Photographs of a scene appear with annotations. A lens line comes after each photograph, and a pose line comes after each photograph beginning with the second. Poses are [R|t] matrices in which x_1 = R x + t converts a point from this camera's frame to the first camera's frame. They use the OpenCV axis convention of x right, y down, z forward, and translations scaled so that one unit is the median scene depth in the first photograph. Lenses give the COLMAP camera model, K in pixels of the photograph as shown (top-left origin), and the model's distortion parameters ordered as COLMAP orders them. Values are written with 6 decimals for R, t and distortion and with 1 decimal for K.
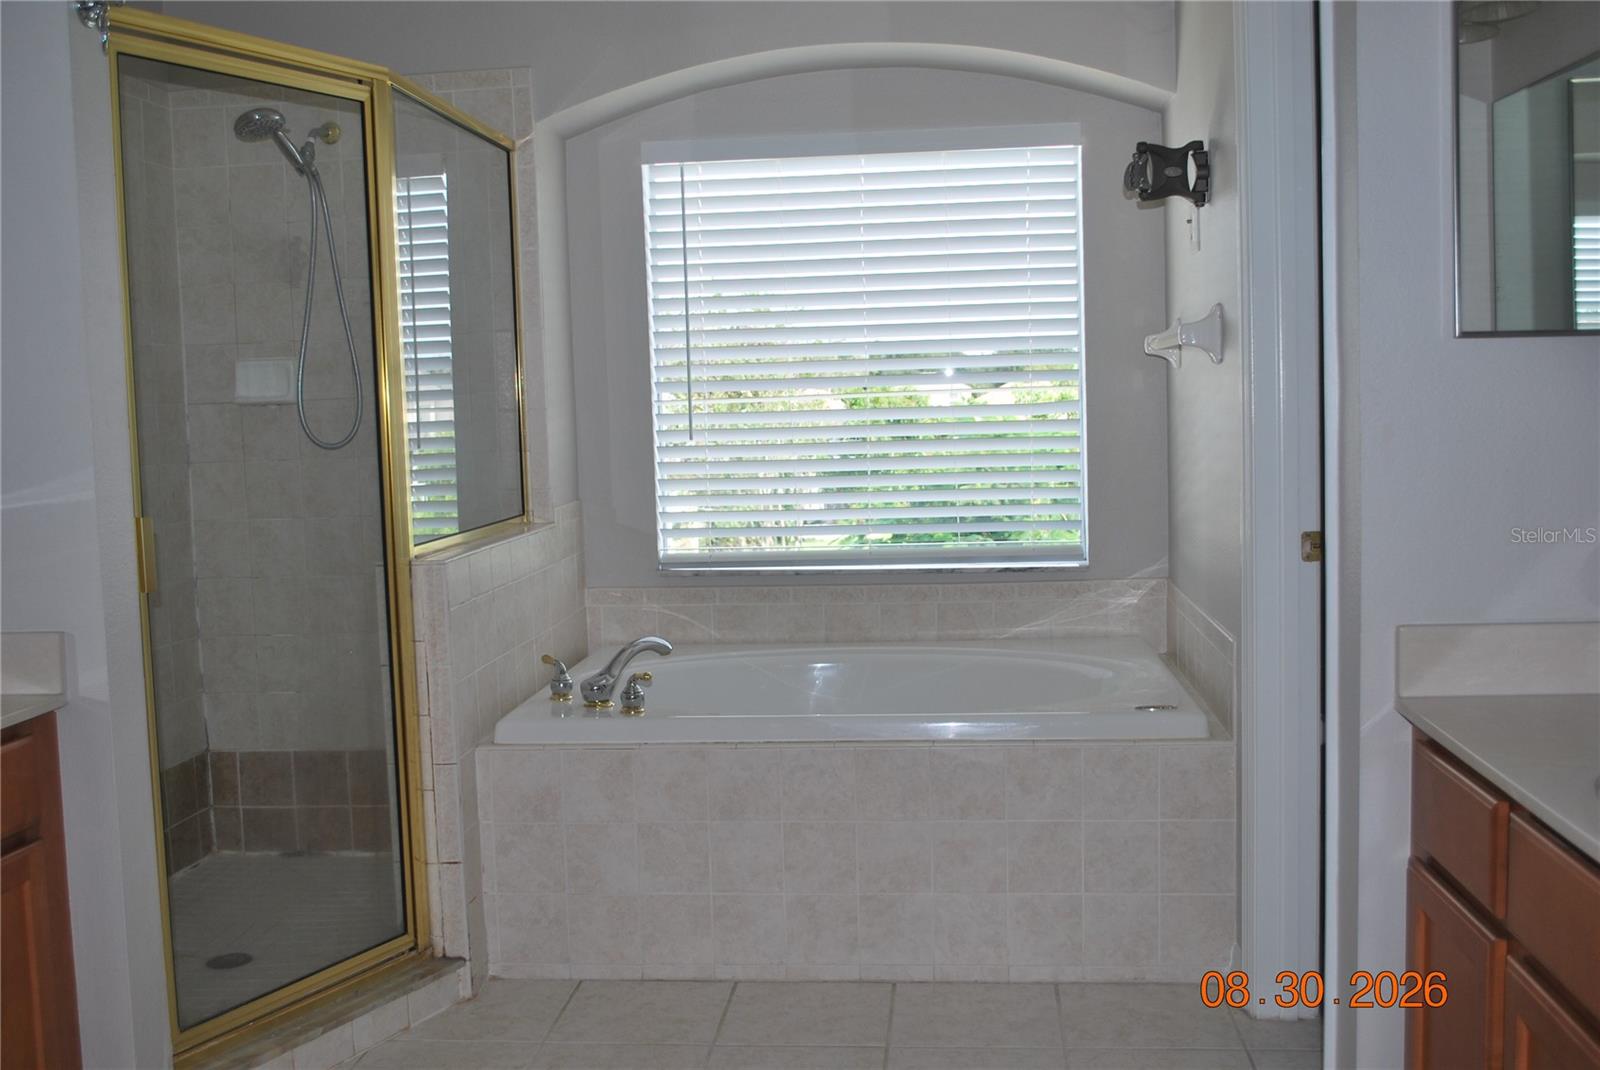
lens RADIAL K [[1589.7, 0, 800.8], [0, 1589.7, 522.7], [0, 0, 1]] dist [-0.059055, 0.000000]
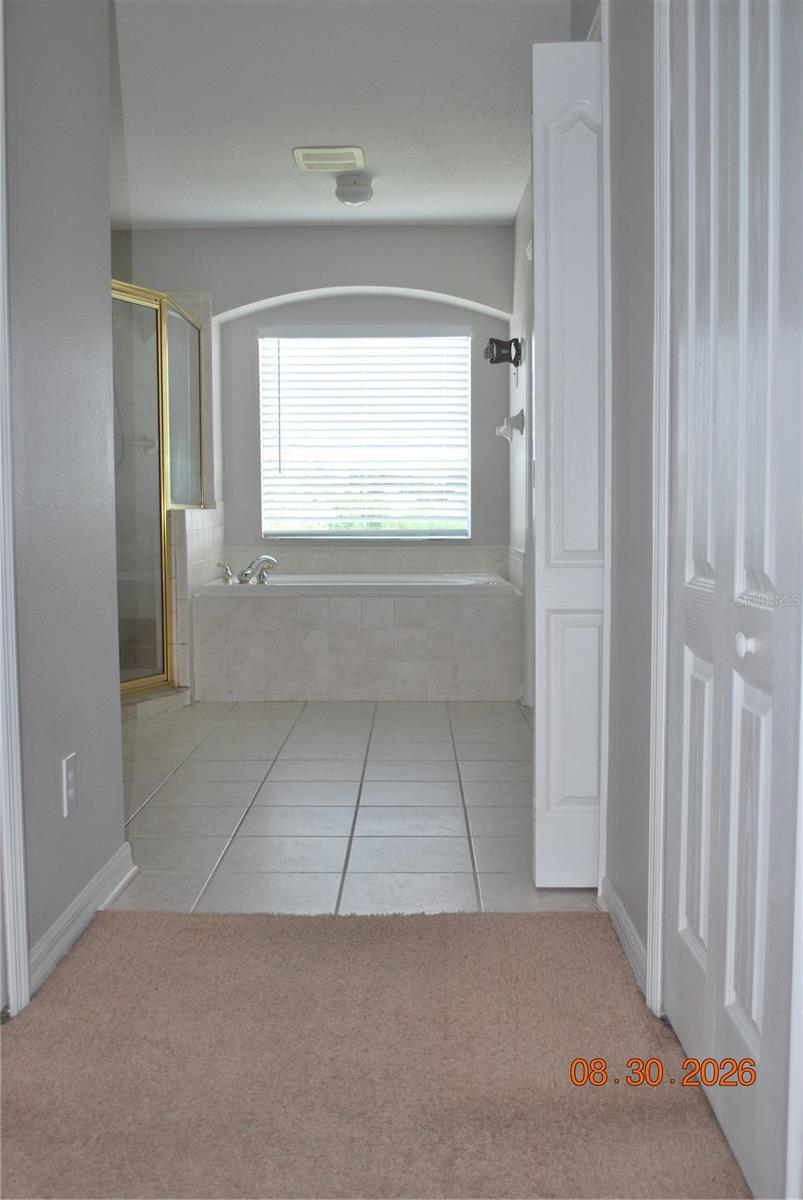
lens RADIAL K [[1192.3, 0, 398.1], [0, 1192.3, 606.1], [0, 0, 1]] dist [-0.059055, 0.000000]
pose [[0.995989, 0.018076, 0.087629, -0.061550], [-0.018207, 0.999834, 0.000693, 0.146212], [-0.087602, -0.002286, 0.996153, -0.693004]]
